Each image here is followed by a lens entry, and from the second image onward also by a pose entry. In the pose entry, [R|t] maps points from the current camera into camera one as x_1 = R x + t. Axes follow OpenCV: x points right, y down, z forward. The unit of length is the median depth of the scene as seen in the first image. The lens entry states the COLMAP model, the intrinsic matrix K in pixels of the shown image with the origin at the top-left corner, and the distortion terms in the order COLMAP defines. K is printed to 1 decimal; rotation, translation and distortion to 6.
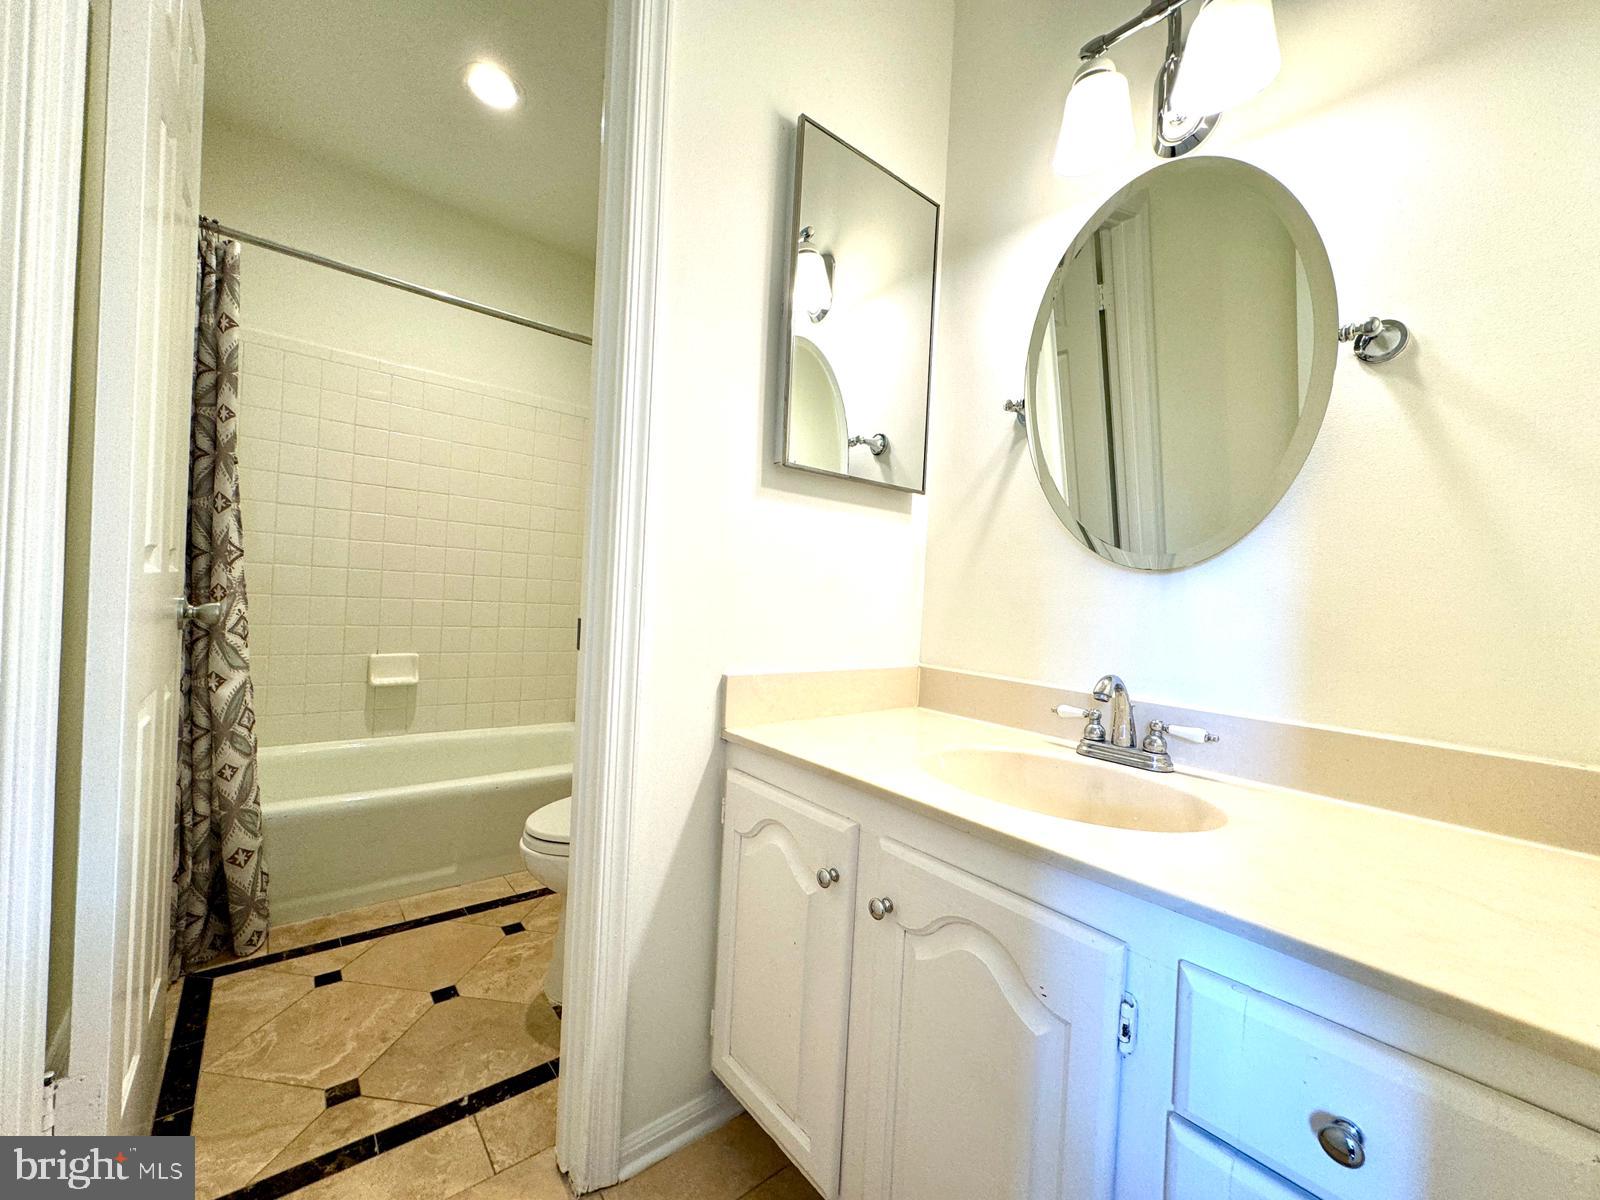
lens RADIAL K [[637.0, 0, 797.0], [0, 637.0, 597.3], [0, 0, 1]] dist [-0.001790, 0.000720]
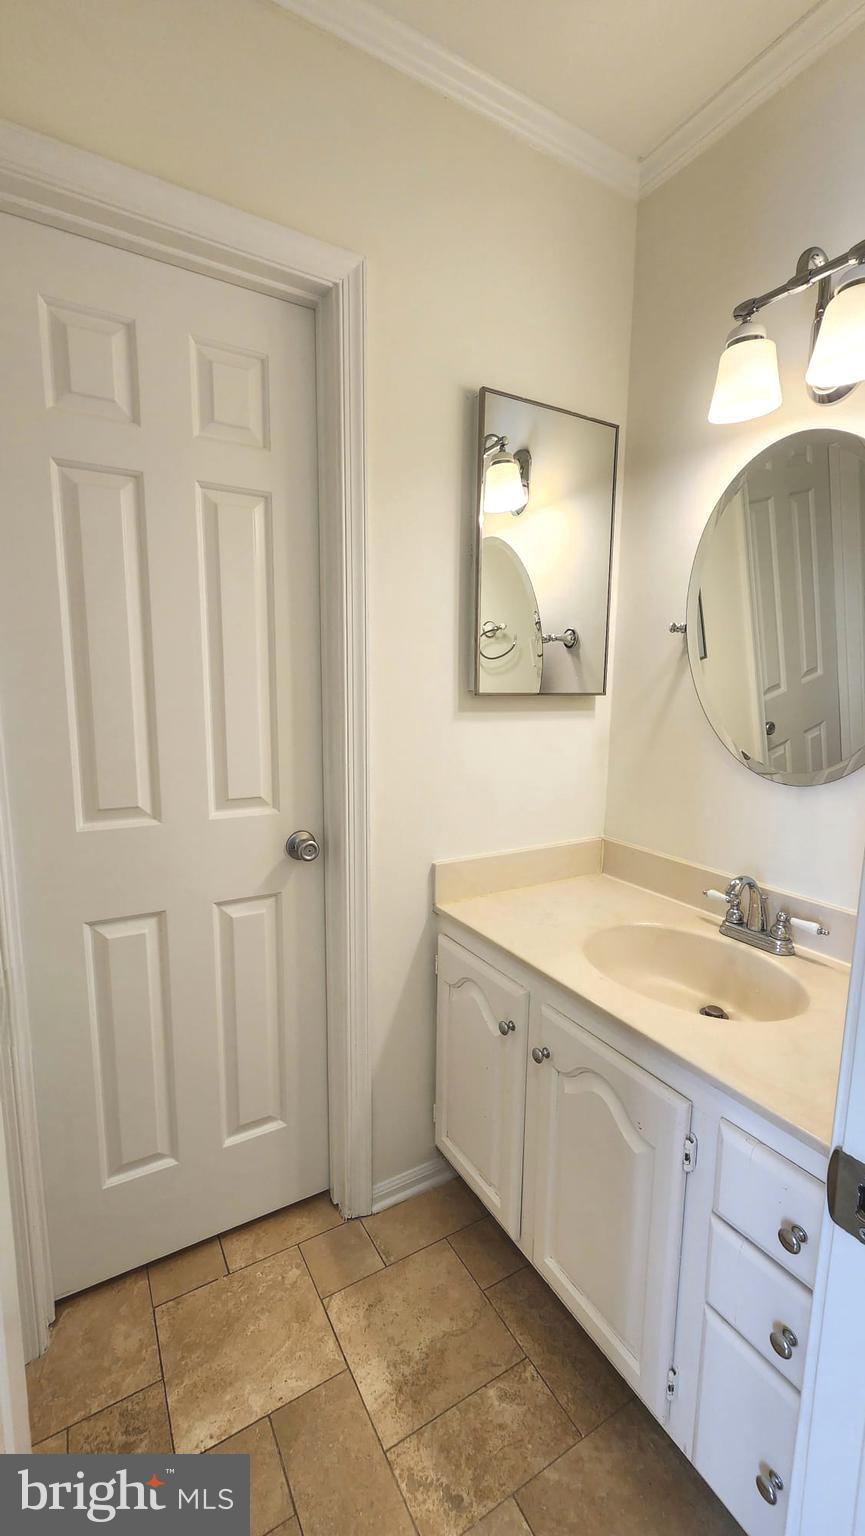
lens RADIAL K [[630.7, 0, 433.7], [0, 630.7, 771.6], [0, 0, 1]] dist [0.005008, 0.000435]
pose [[0.986952, -0.016920, -0.160120, 0.098287], [0.037181, 0.991535, 0.124399, -0.233066], [0.156660, -0.128730, 0.979227, -0.237732]]
